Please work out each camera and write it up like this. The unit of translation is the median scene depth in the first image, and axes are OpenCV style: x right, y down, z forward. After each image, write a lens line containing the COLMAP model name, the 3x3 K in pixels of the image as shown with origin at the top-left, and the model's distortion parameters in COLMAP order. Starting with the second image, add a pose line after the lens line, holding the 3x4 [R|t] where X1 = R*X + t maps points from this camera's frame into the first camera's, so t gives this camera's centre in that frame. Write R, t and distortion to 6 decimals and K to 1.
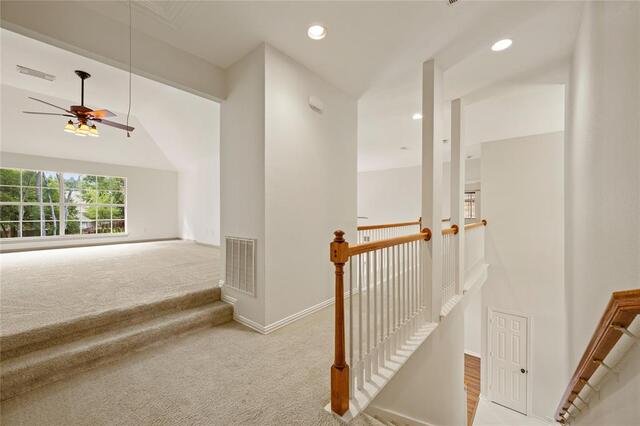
lens RADIAL K [[253.4, 0, 321.2], [0, 253.4, 219.3], [0, 0, 1]] dist [0.002582, -0.000611]
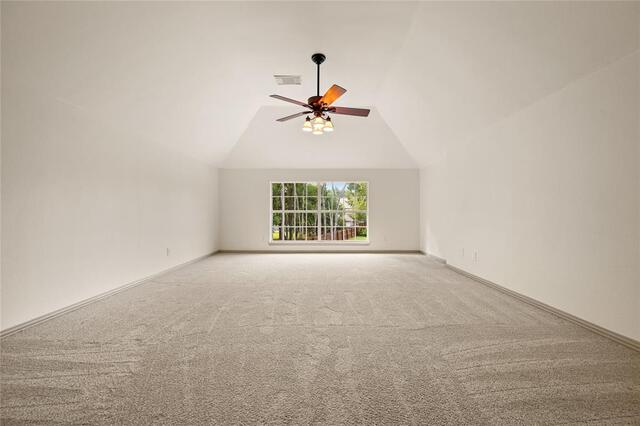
lens RADIAL K [[253.4, 0, 319.6], [0, 253.4, 219.2], [0, 0, 1]] dist [0.002582, -0.000611]
pose [[0.633317, 0.011639, -0.773805, -0.174488], [-0.014333, 0.999892, 0.003308, -0.024482], [0.773760, 0.008996, 0.633415, 0.297954]]
